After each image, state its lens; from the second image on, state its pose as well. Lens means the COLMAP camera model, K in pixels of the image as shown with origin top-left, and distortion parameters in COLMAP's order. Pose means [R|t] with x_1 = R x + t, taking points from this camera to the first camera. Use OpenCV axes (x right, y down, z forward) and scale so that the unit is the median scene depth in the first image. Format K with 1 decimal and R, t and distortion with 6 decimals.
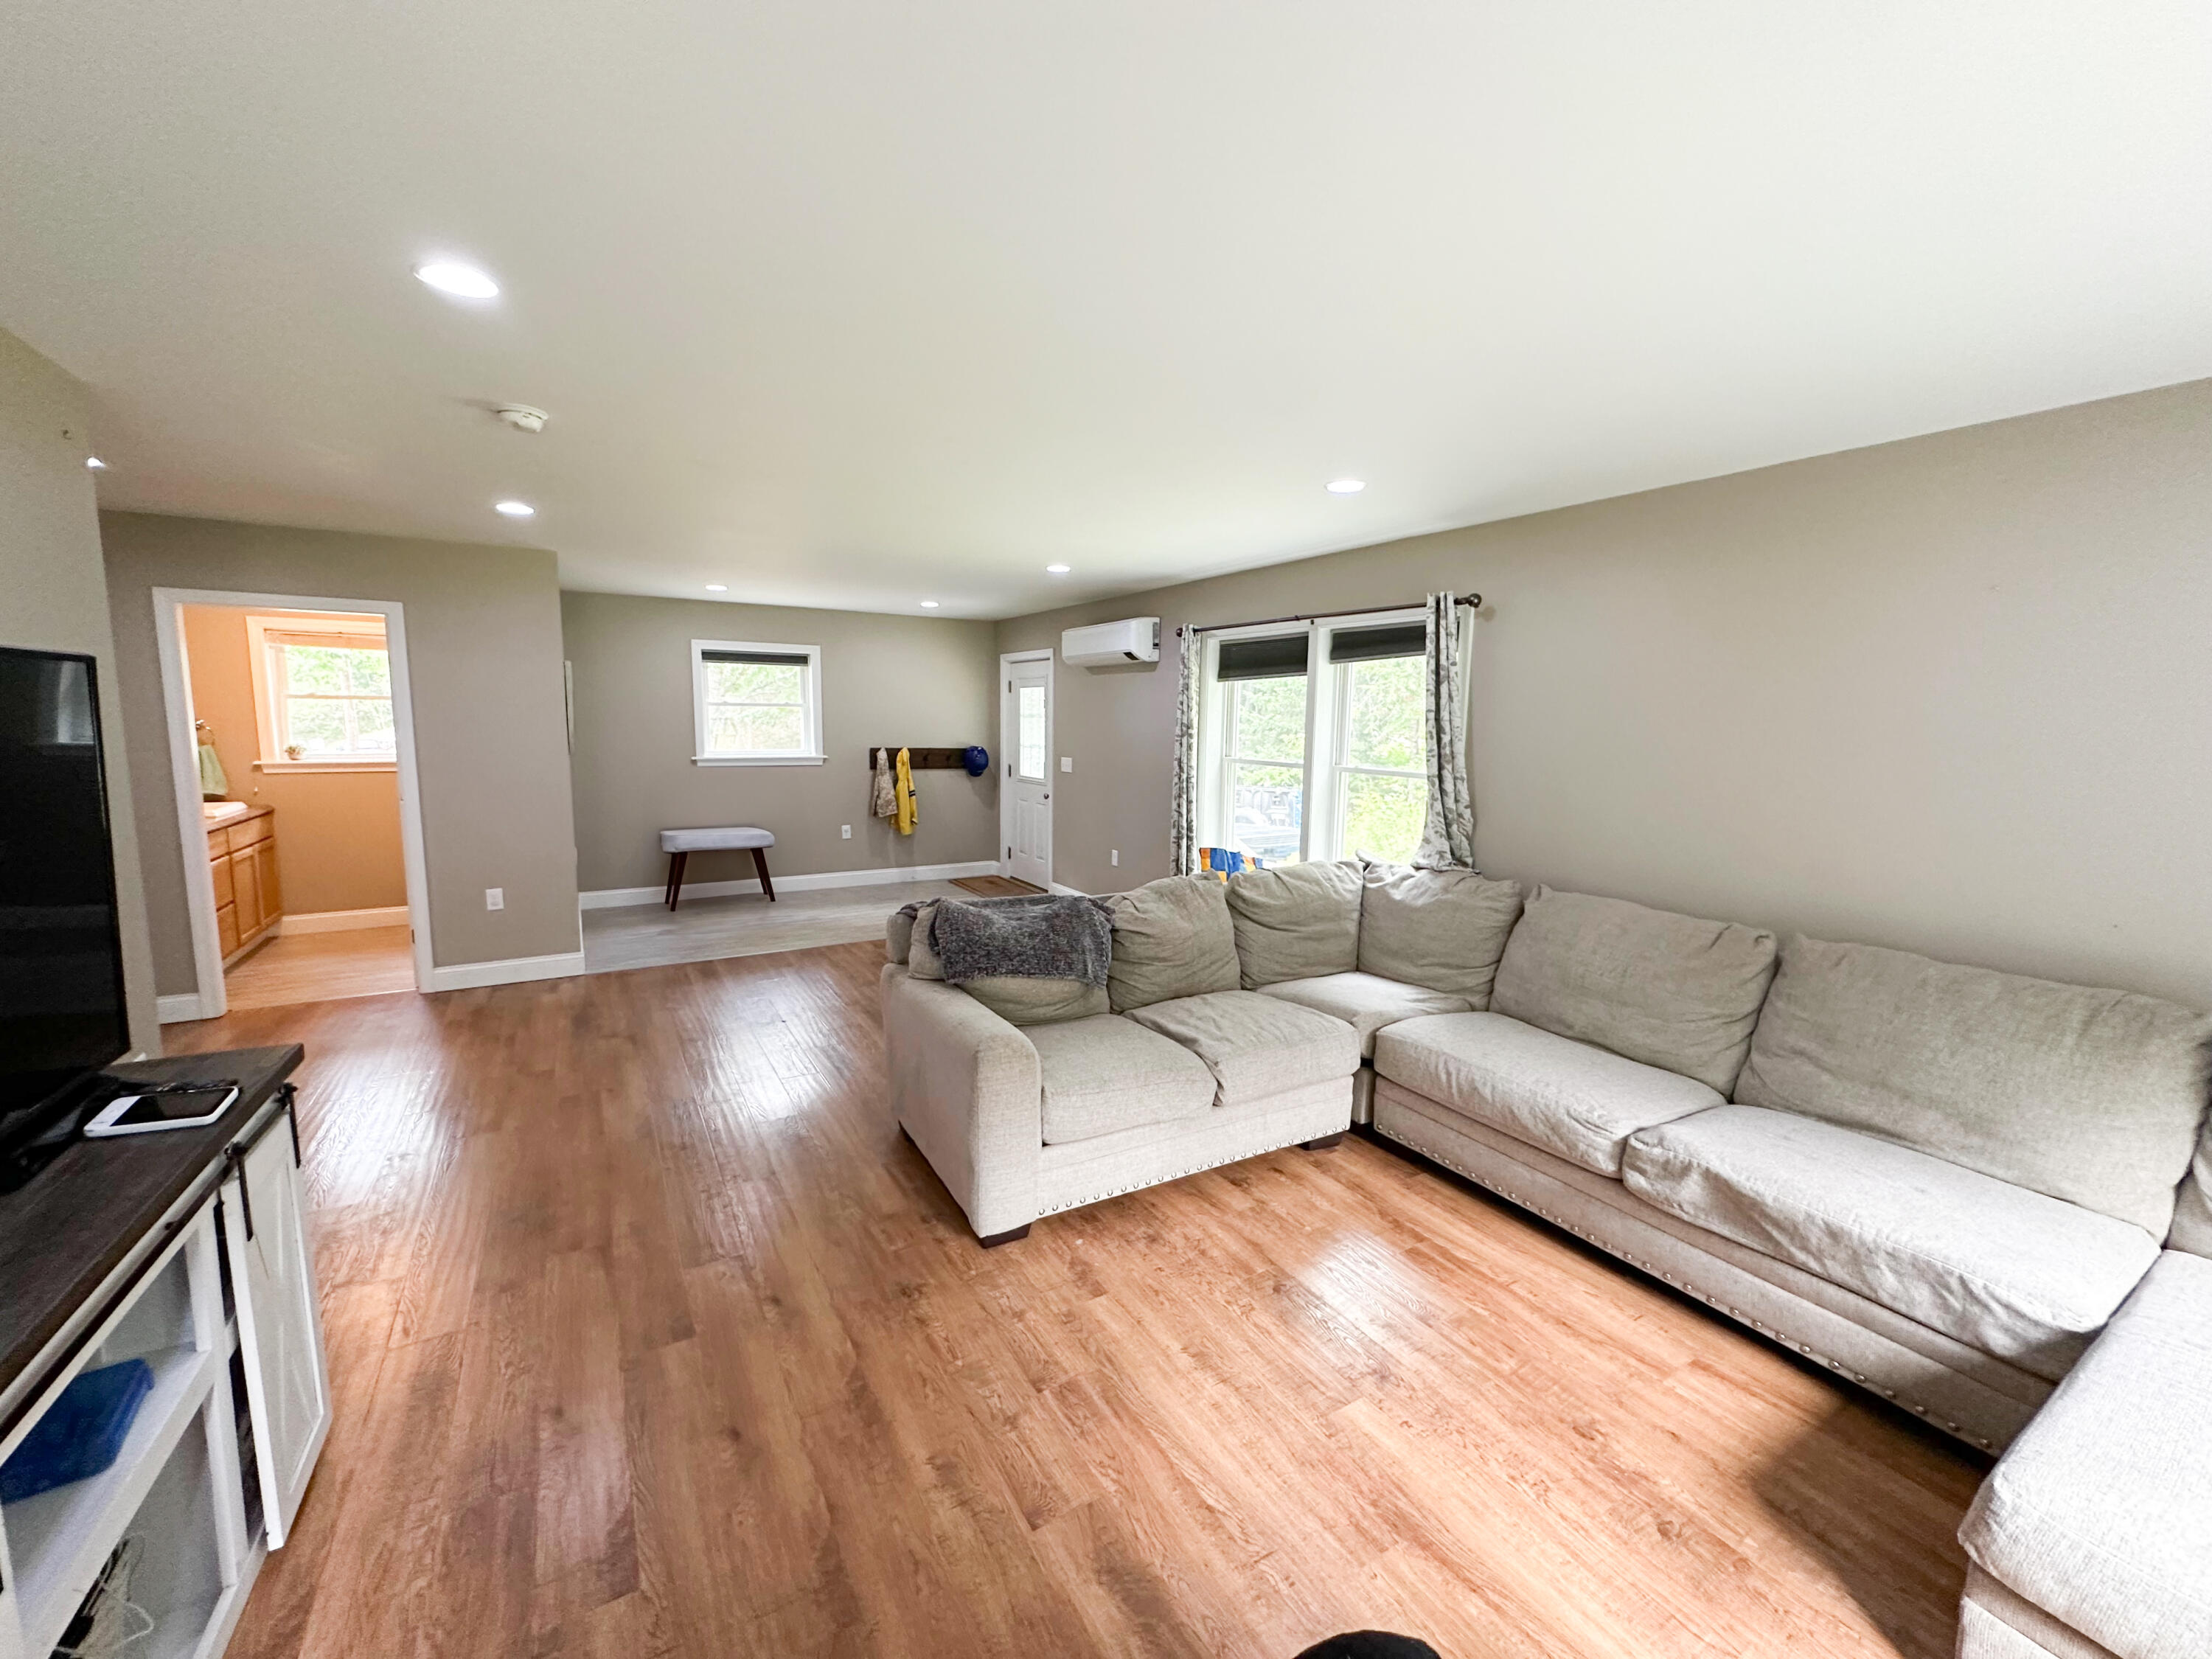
lens RADIAL K [[879.4, 0, 1102.8], [0, 879.4, 831.2], [0, 0, 1]] dist [-0.007099, 0.001435]
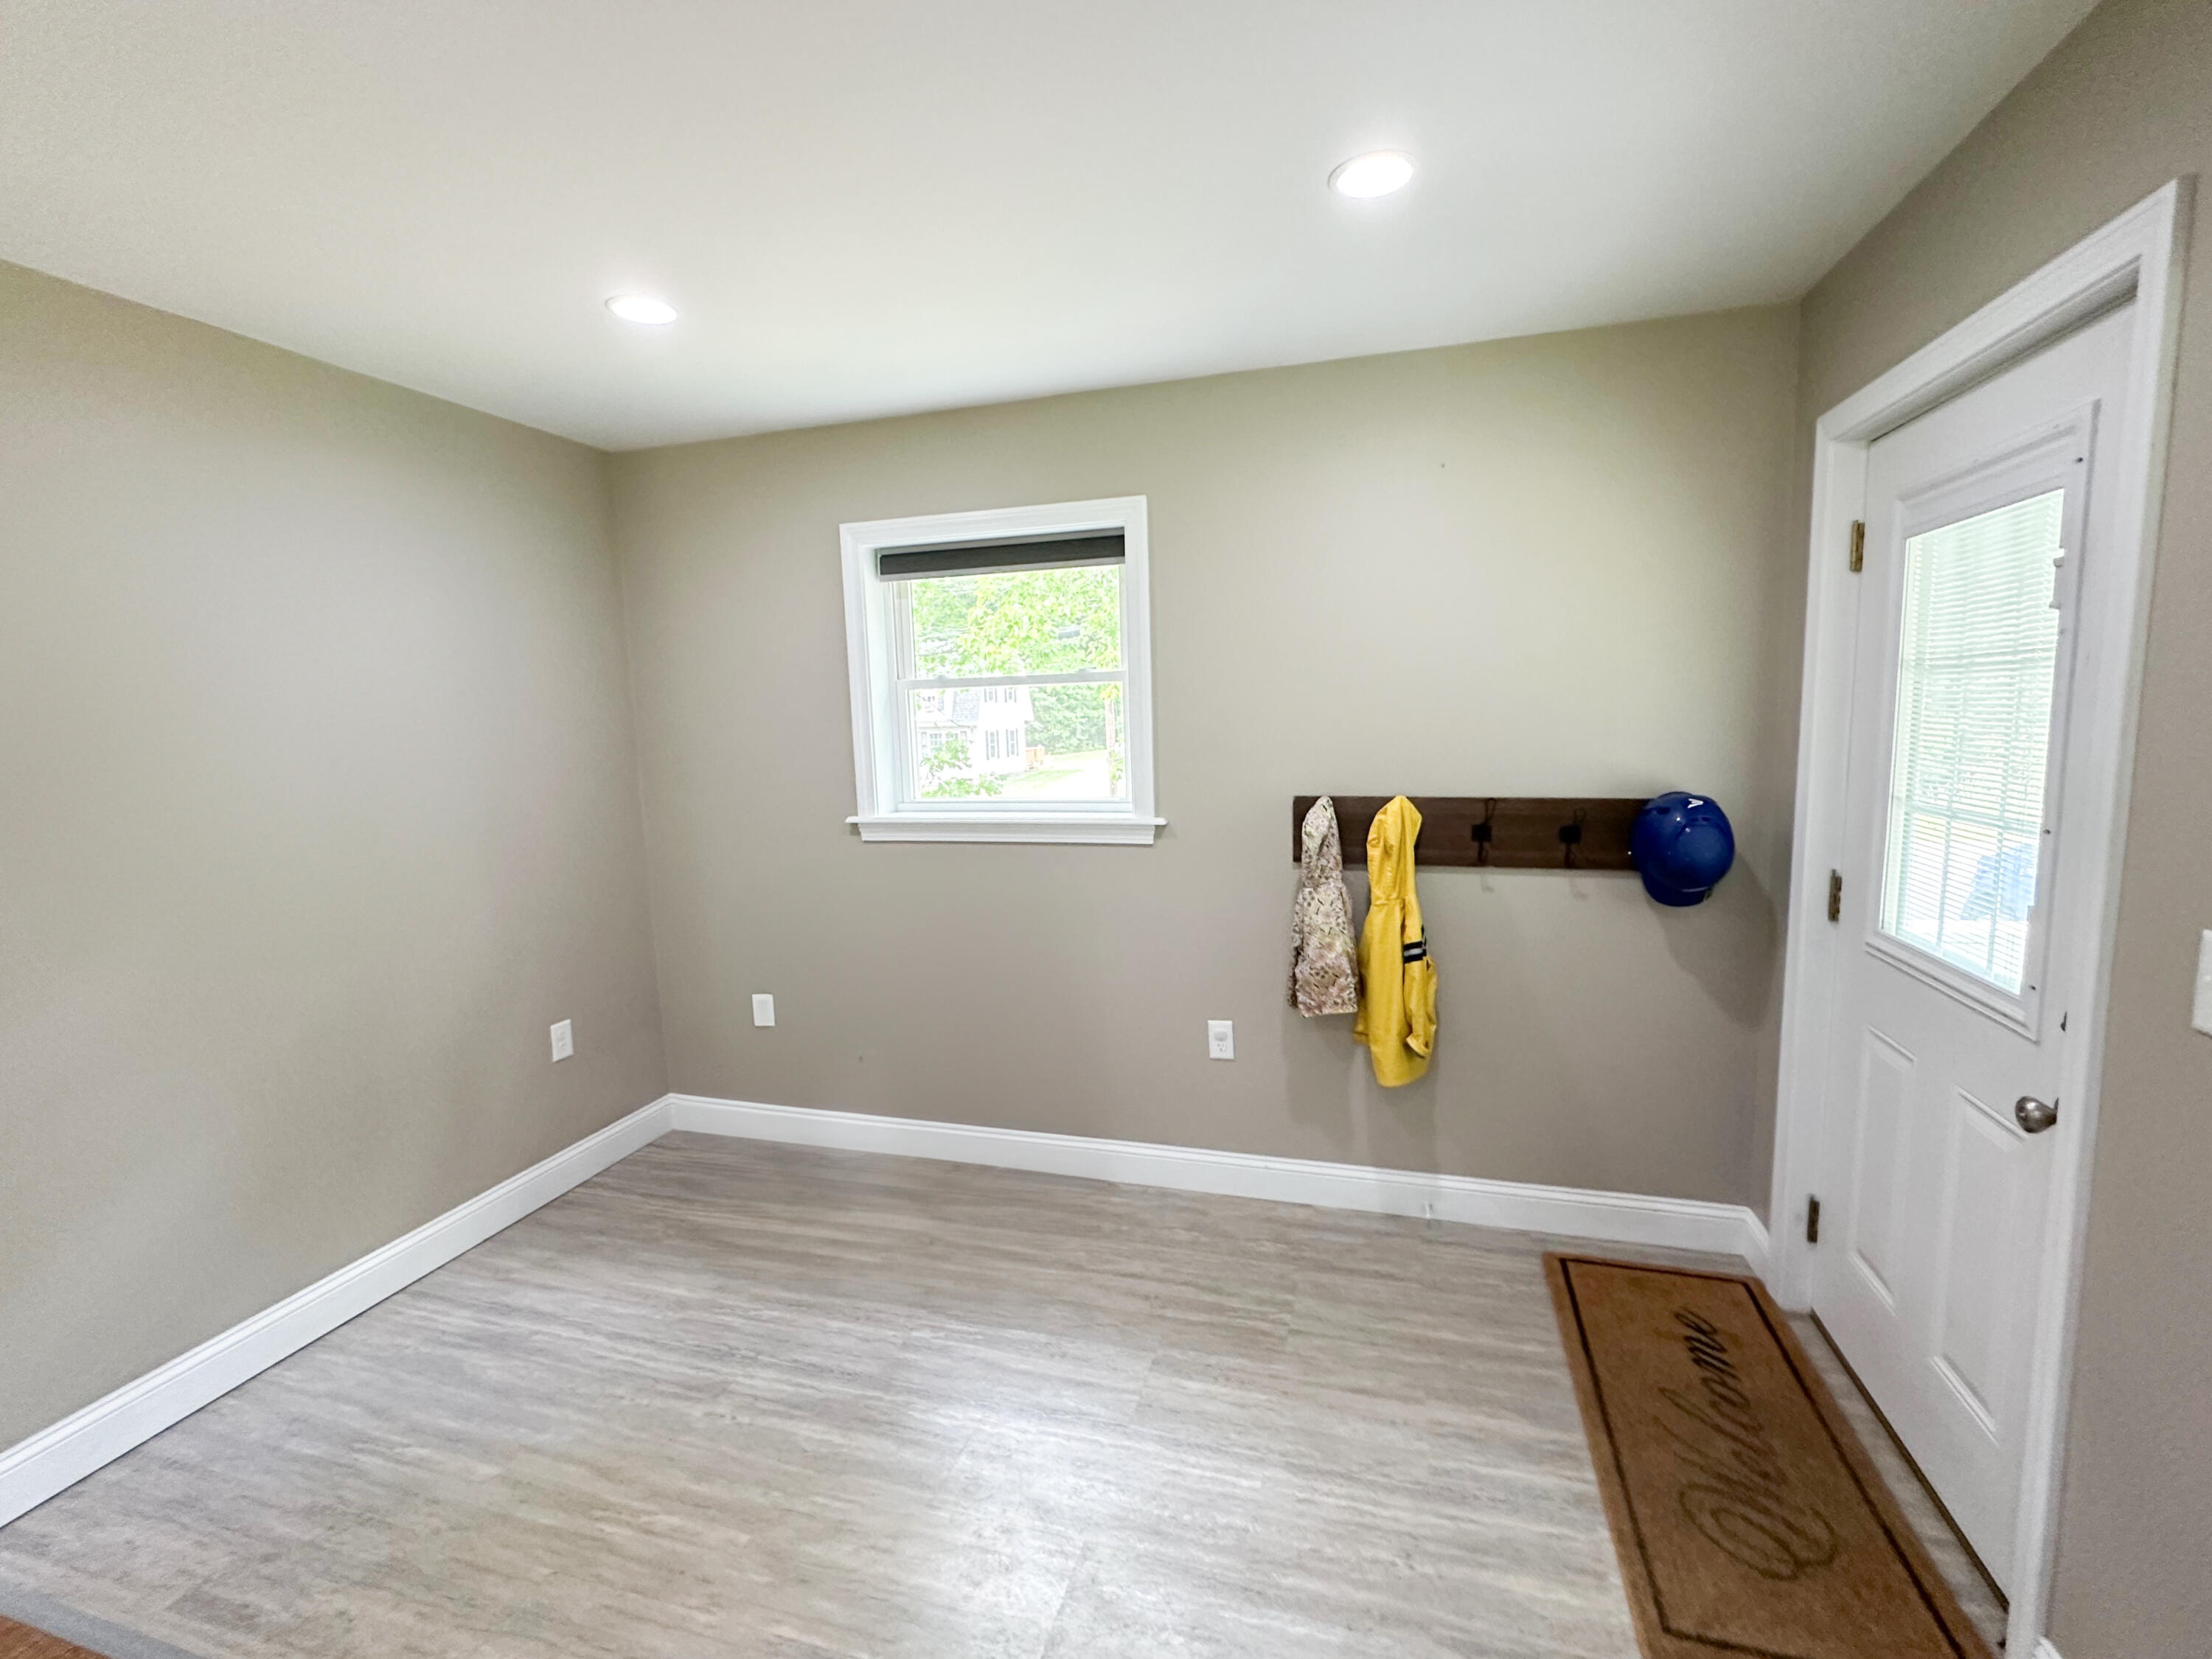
lens RADIAL K [[977.0, 0, 1103.0], [0, 977.0, 825.1], [0, 0, 1]] dist [-0.001098, -0.000141]
pose [[0.681512, 0.055257, -0.729718, -0.050334], [-0.052099, 0.998279, 0.026936, -0.089689], [0.729950, 0.019660, 0.683218, 0.701327]]
